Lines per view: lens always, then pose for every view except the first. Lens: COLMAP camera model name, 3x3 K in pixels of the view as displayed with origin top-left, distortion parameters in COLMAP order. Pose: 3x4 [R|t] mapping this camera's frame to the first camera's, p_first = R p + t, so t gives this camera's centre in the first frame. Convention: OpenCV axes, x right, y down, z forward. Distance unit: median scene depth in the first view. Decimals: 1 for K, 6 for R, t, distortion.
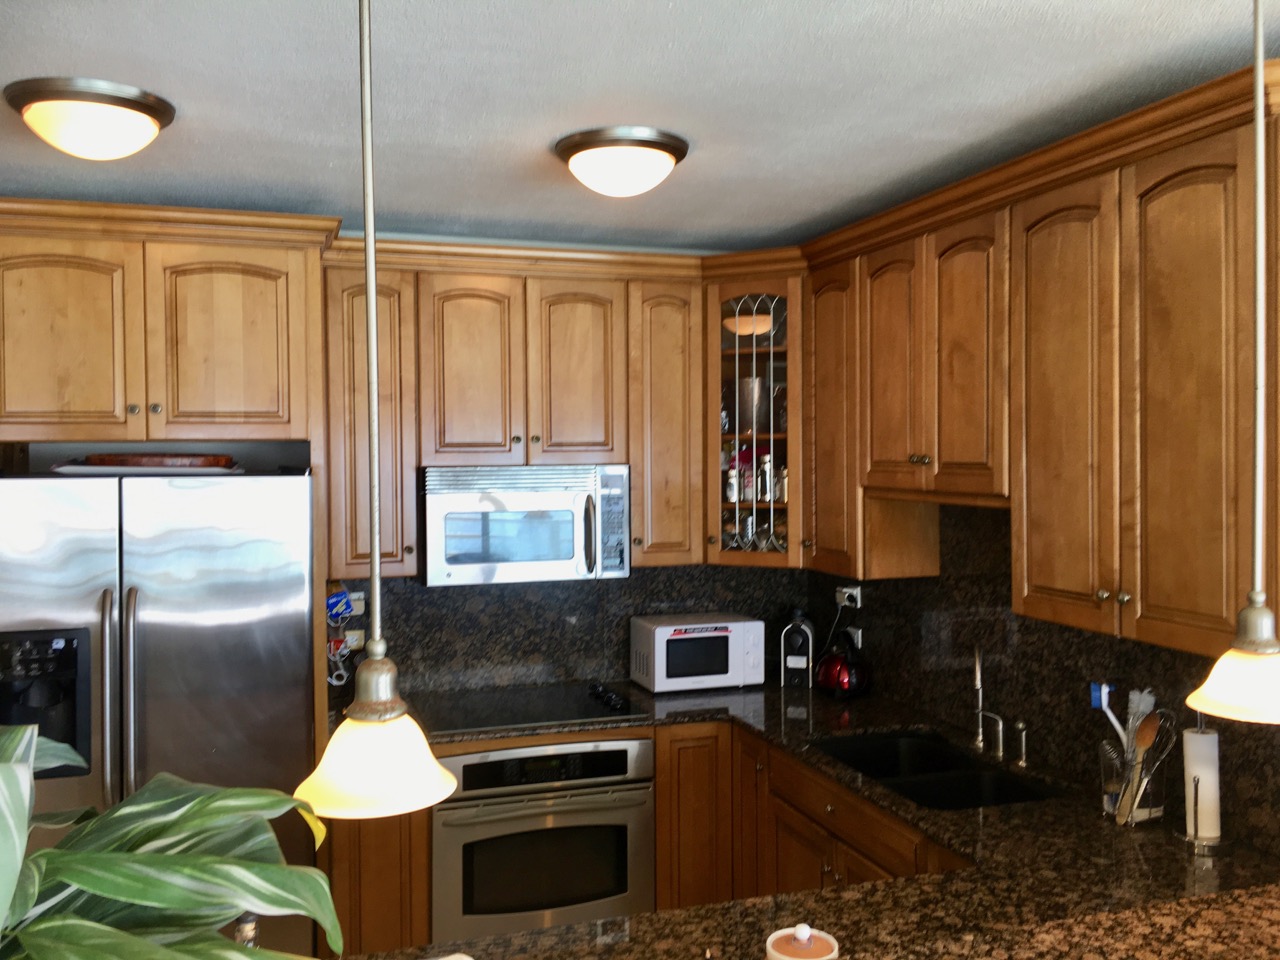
lens RADIAL K [[1098.2, 0, 629.0], [0, 1098.2, 470.8], [0, 0, 1]] dist [0.079755, -0.113946]
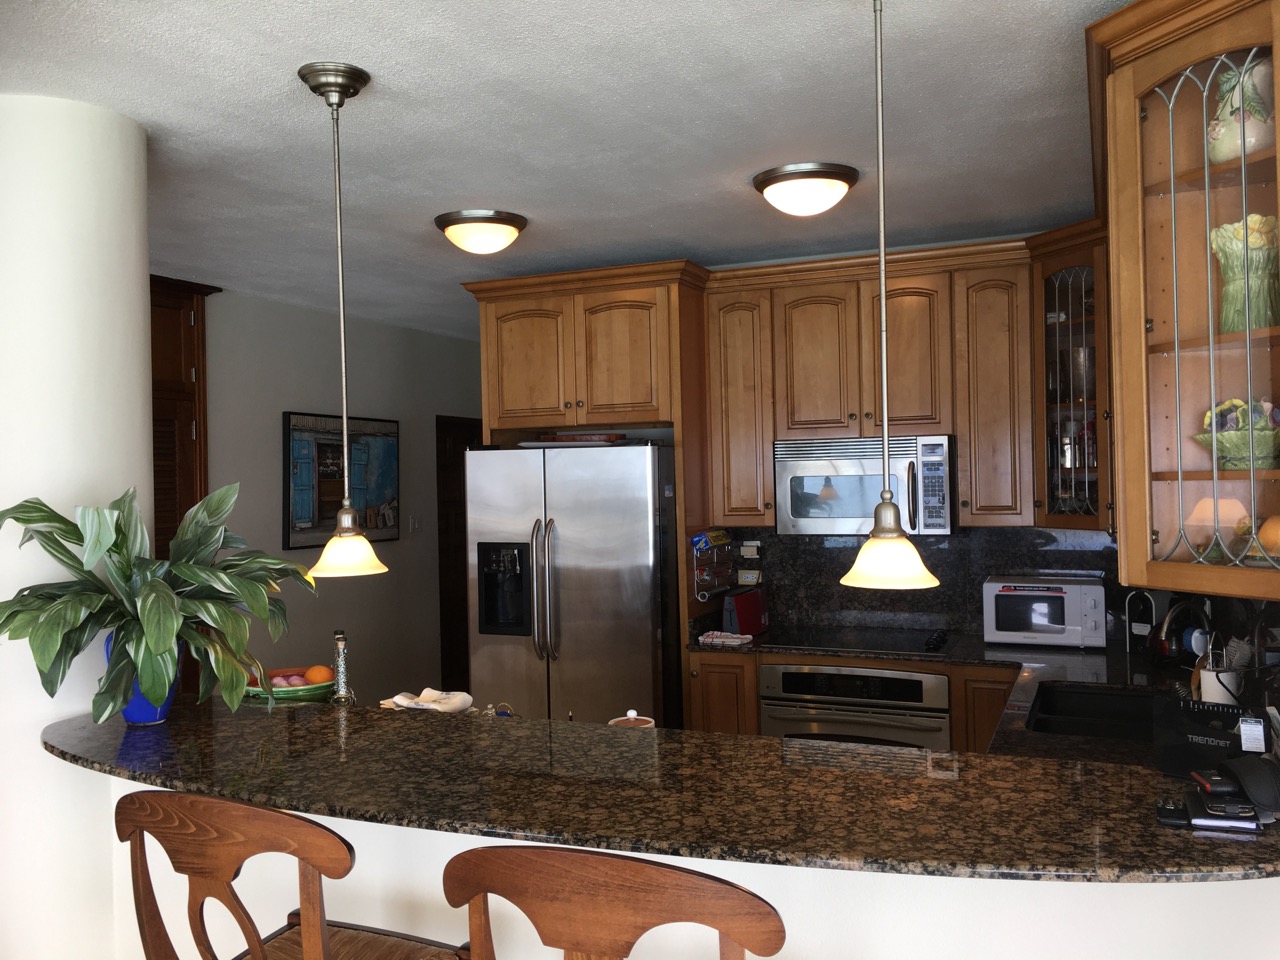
lens RADIAL K [[1098.2, 0, 629.0], [0, 1098.2, 470.8], [0, 0, 1]] dist [0.079755, -0.113946]
pose [[0.749585, -0.010747, -0.661821, 0.529932], [0.005702, 0.999936, -0.009780, 0.042846], [0.661883, 0.003557, 0.749598, -0.065663]]
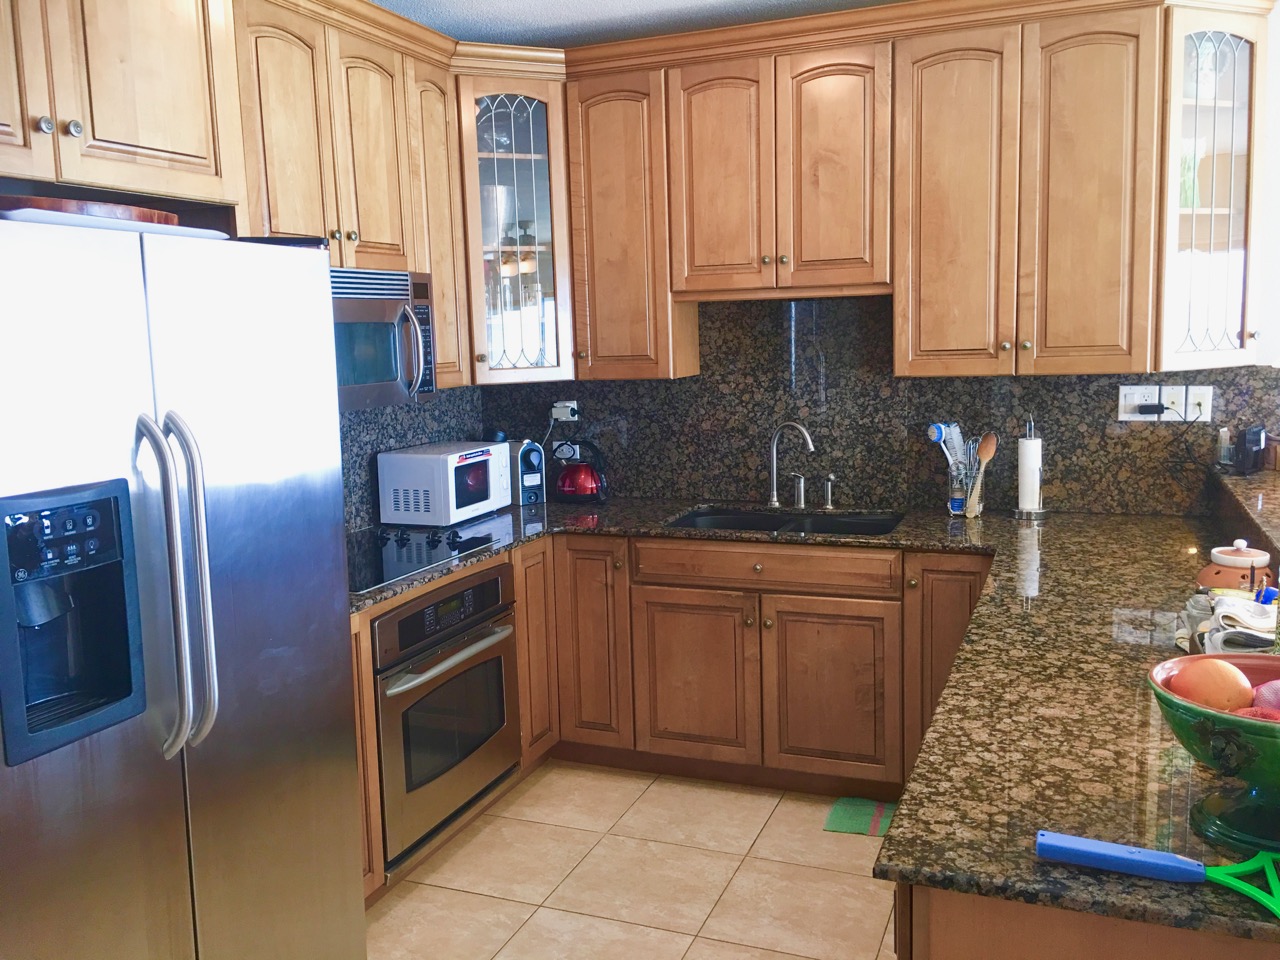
lens RADIAL K [[1104.5, 0, 645.4], [0, 1104.5, 461.1], [0, 0, 1]] dist [0.099214, -0.115604]
pose [[0.630283, -0.102711, 0.769541, -0.627968], [0.038033, 0.994105, 0.101533, 0.065046], [-0.775433, -0.034727, 0.630474, 0.317276]]
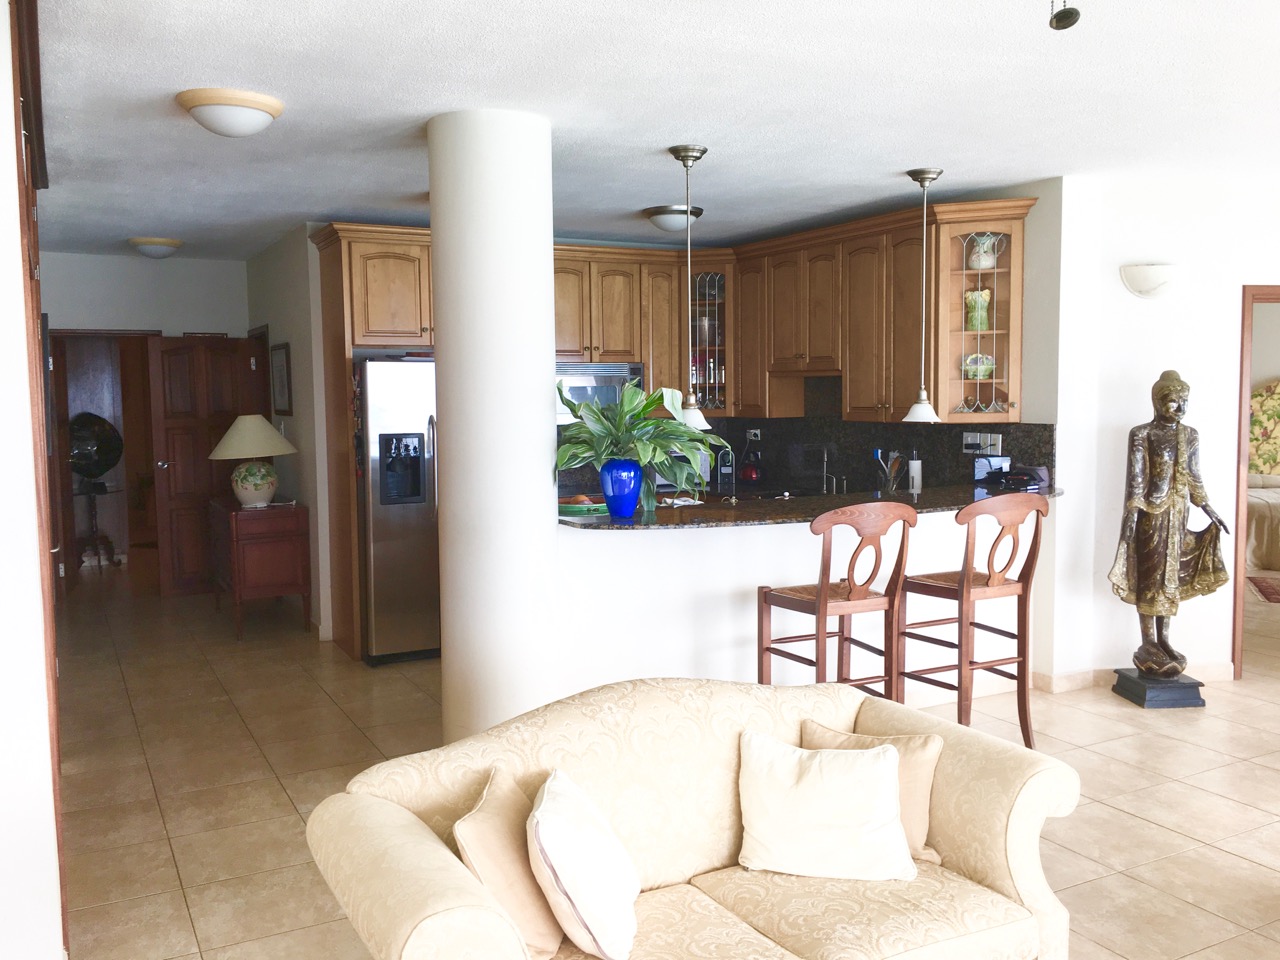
lens RADIAL K [[1104.5, 0, 645.4], [0, 1104.5, 461.1], [0, 0, 1]] dist [0.099214, -0.115604]
pose [[0.981831, -0.015787, 0.189102, -0.378494], [0.006846, 0.998832, 0.047840, 0.076025], [-0.189636, -0.045676, 0.980791, -0.910815]]
